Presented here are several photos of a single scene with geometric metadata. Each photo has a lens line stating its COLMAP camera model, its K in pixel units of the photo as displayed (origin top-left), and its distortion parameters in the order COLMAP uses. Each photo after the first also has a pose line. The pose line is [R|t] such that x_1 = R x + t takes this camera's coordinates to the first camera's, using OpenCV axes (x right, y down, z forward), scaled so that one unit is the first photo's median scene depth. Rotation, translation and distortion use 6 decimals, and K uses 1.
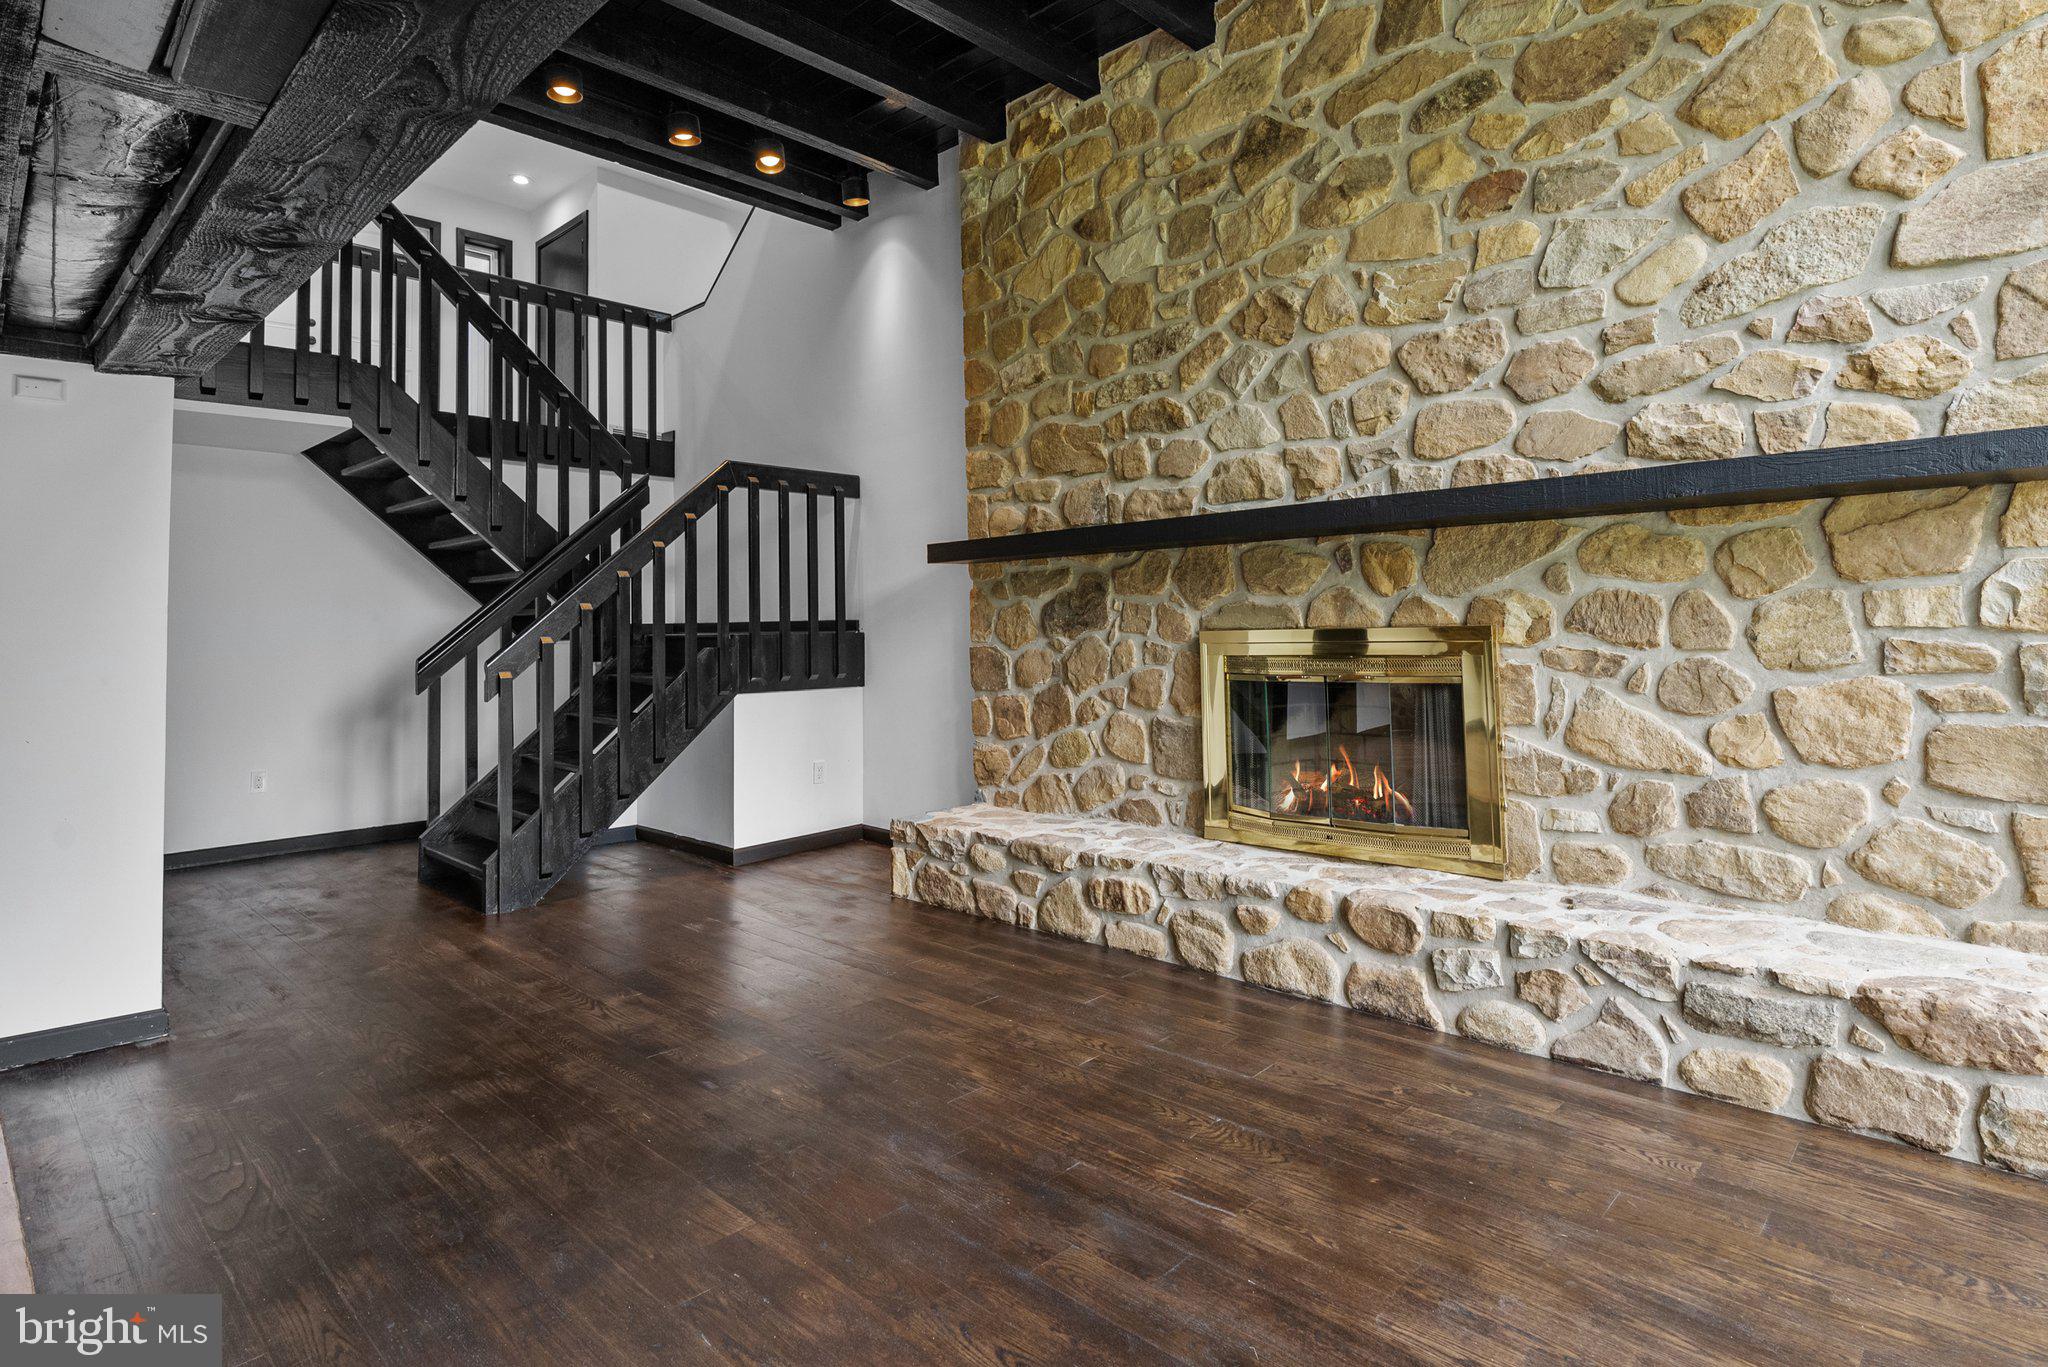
lens RADIAL K [[1060.4, 0, 1038.0], [0, 1060.4, 579.6], [0, 0, 1]] dist [-0.000369, 0.000444]
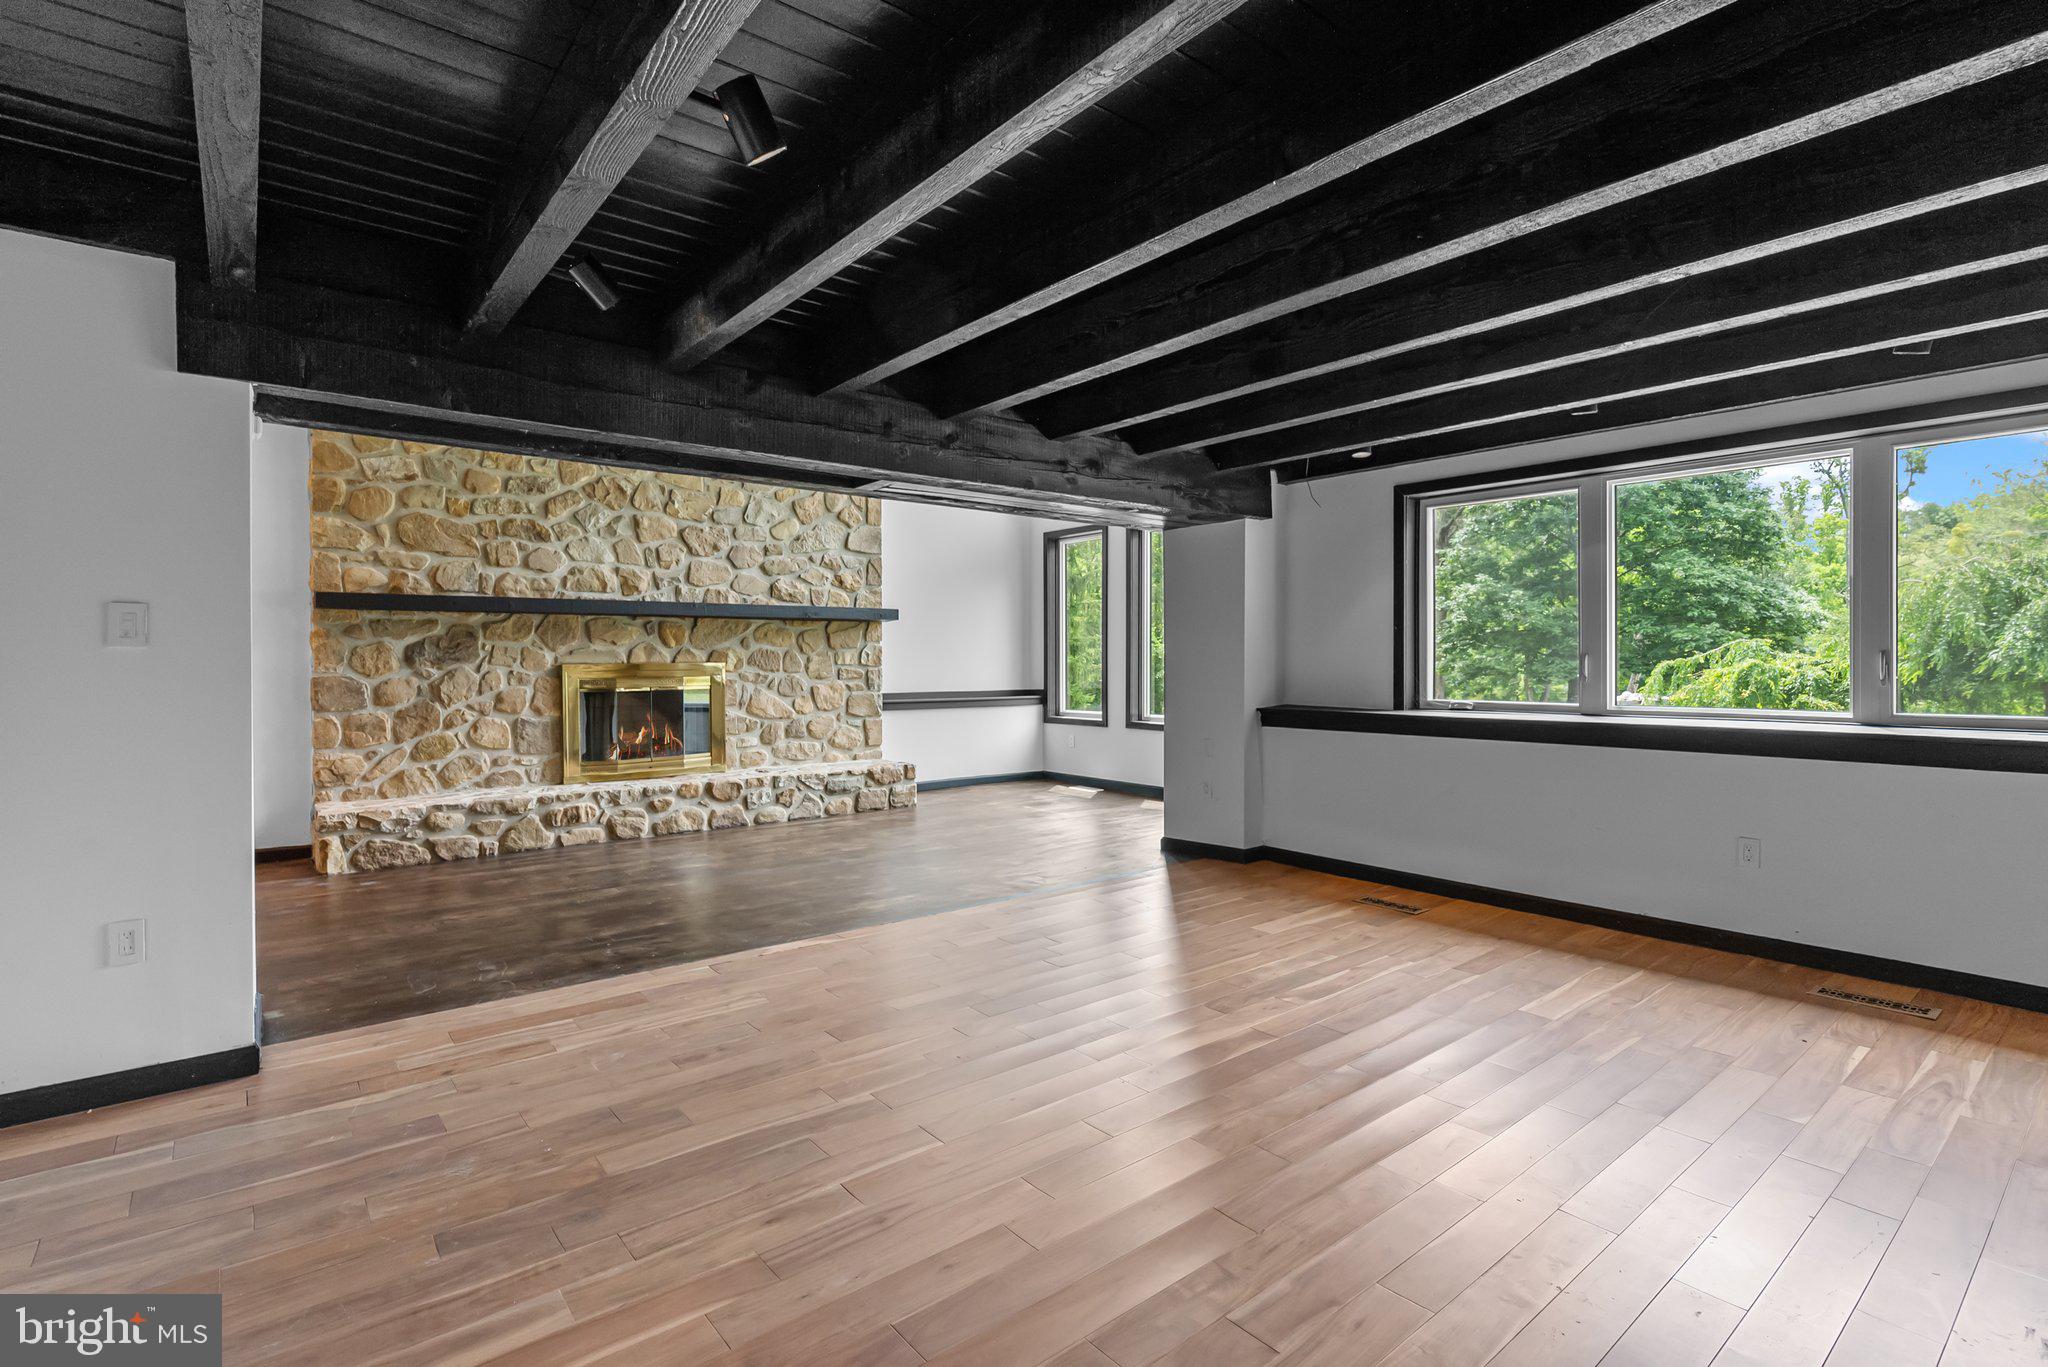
lens RADIAL K [[970.3, 0, 1026.7], [0, 970.3, 673.4], [0, 0, 1]] dist [-0.000829, -0.000083]
pose [[0.136027, -0.001128, 0.990704, -1.465272], [-0.046996, 0.998866, 0.007590, 0.017847], [-0.989590, -0.047591, 0.135820, 0.054838]]
